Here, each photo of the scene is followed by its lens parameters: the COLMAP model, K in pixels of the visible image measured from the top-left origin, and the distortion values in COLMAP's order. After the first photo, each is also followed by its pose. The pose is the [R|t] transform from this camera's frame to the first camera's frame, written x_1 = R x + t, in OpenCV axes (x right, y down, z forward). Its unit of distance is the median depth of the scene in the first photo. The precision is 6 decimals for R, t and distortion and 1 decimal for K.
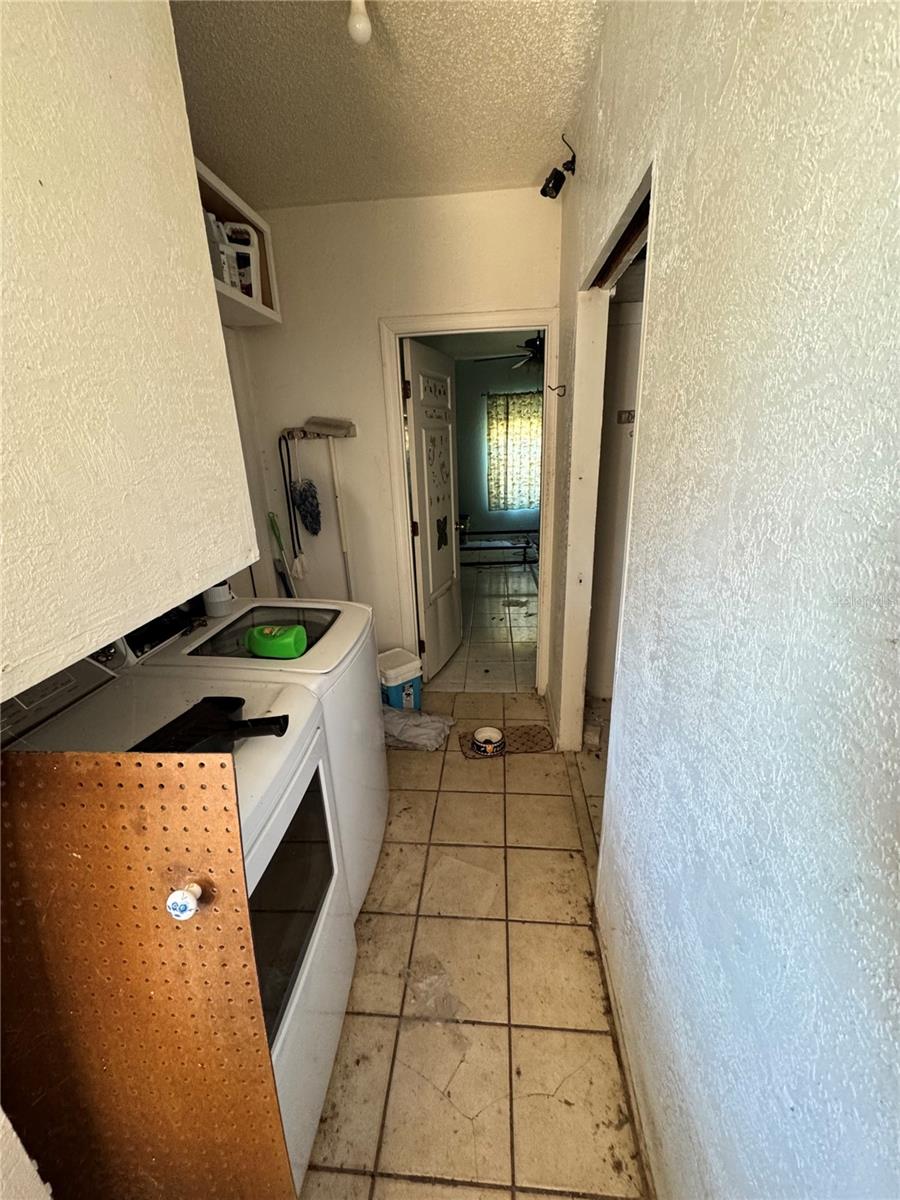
lens RADIAL K [[478.4, 0, 451.1], [0, 478.4, 600.2], [0, 0, 1]] dist [0.000607, 0.000036]
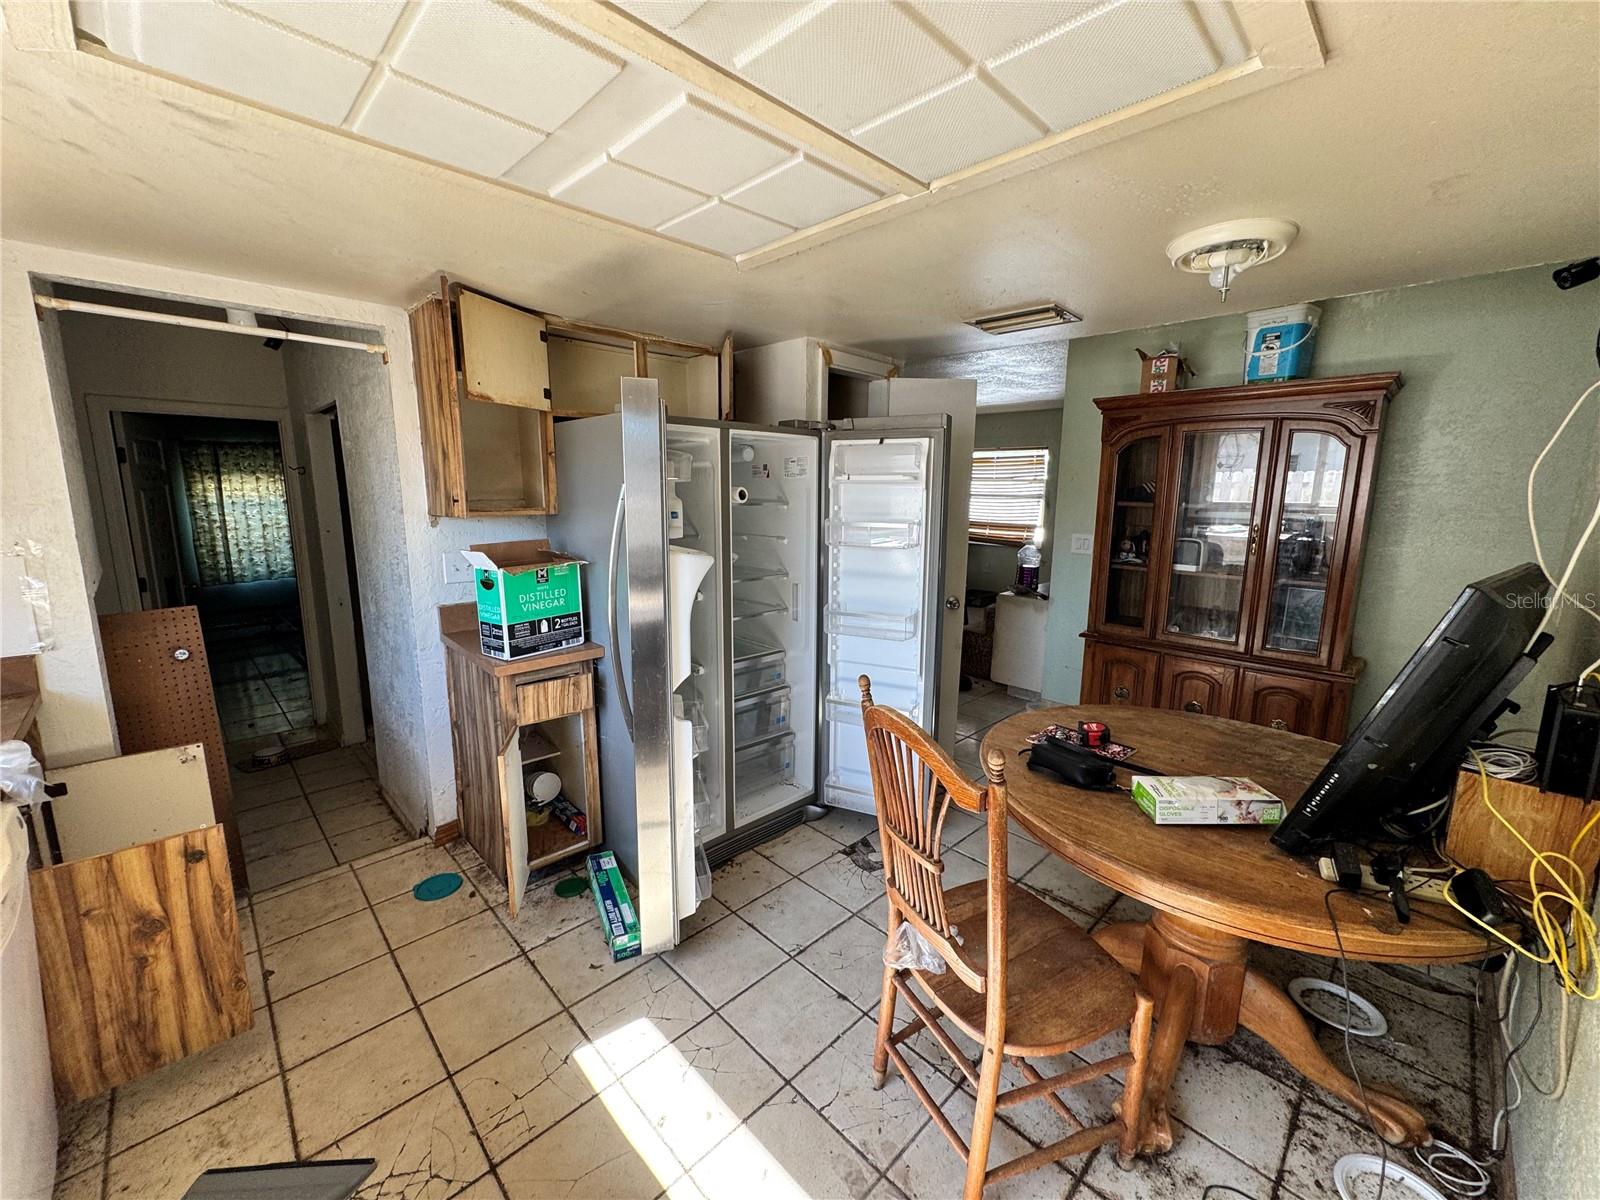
lens RADIAL K [[637.9, 0, 802.0], [0, 637.9, 599.6], [0, 0, 1]] dist [0.000607, 0.000036]
pose [[0.643676, -0.090488, 0.759930, -0.083958], [0.215338, 0.974280, -0.066385, 0.110358], [-0.734378, 0.206372, 0.646607, -0.362413]]
